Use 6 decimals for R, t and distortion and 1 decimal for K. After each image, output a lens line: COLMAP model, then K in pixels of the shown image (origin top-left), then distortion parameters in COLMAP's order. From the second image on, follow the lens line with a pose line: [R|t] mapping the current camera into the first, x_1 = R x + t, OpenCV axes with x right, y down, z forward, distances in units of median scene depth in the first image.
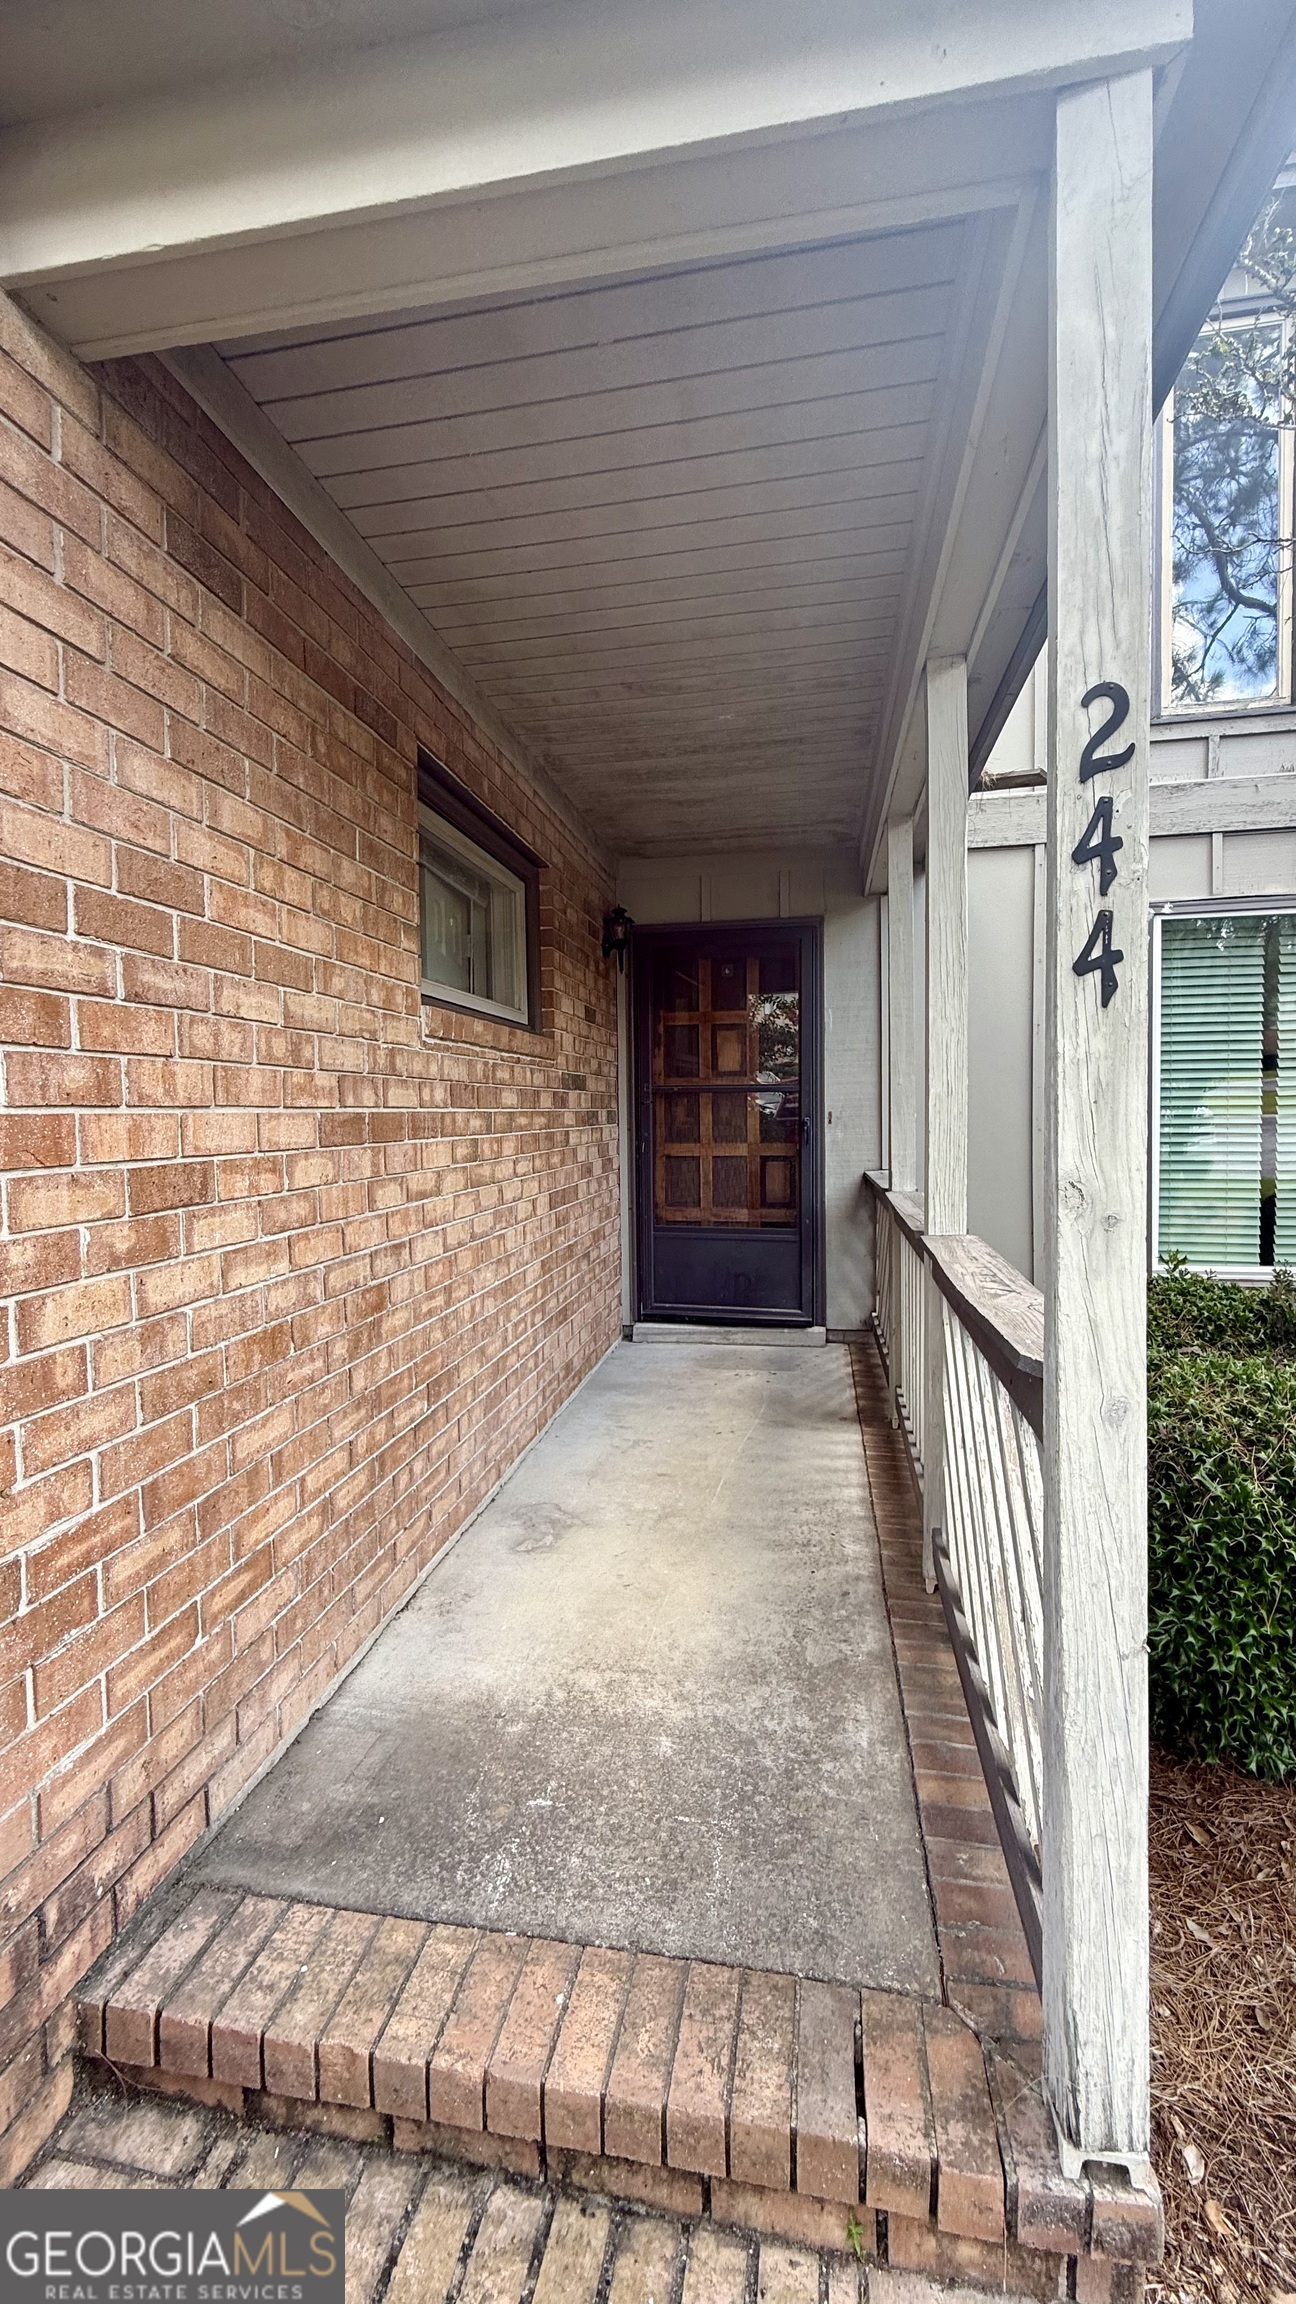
lens RADIAL K [[913.2, 0, 648.0], [0, 913.2, 1152.0], [0, 0, 1]] dist [-0.000591, 0.000052]
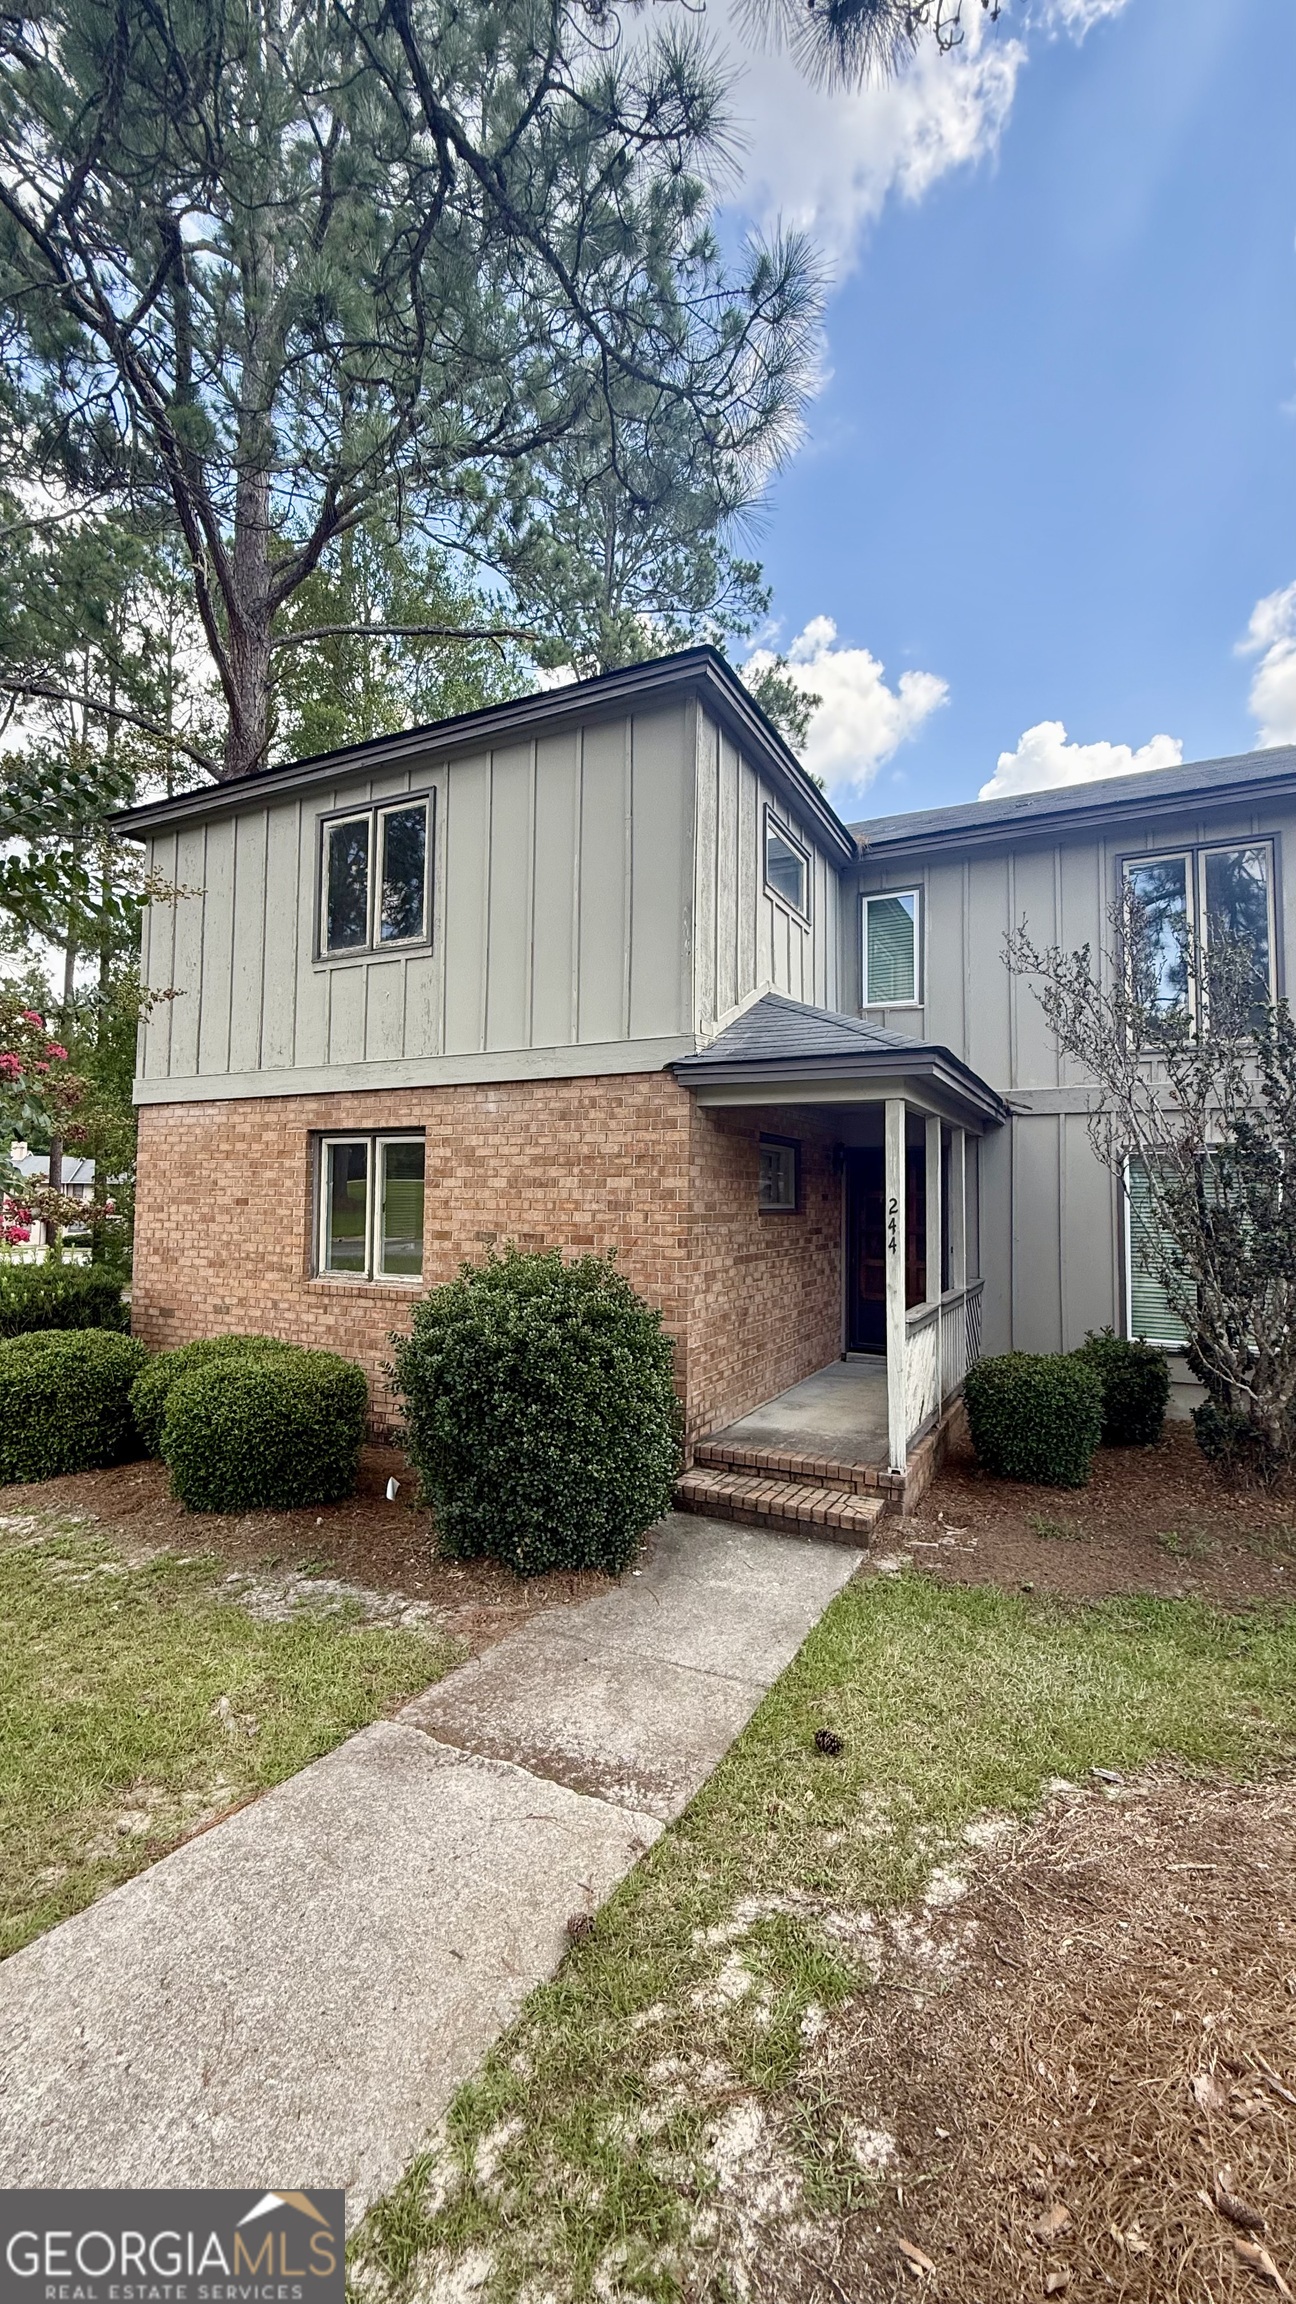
lens RADIAL K [[913.2, 0, 648.0], [0, 913.2, 1152.0], [0, 0, 1]] dist [-0.000591, 0.000052]
pose [[0.956822, 0.009187, -0.290529, 0.243080], [-0.036556, 0.995368, -0.088920, -0.081118], [0.288366, 0.095701, 0.952726, -1.756191]]
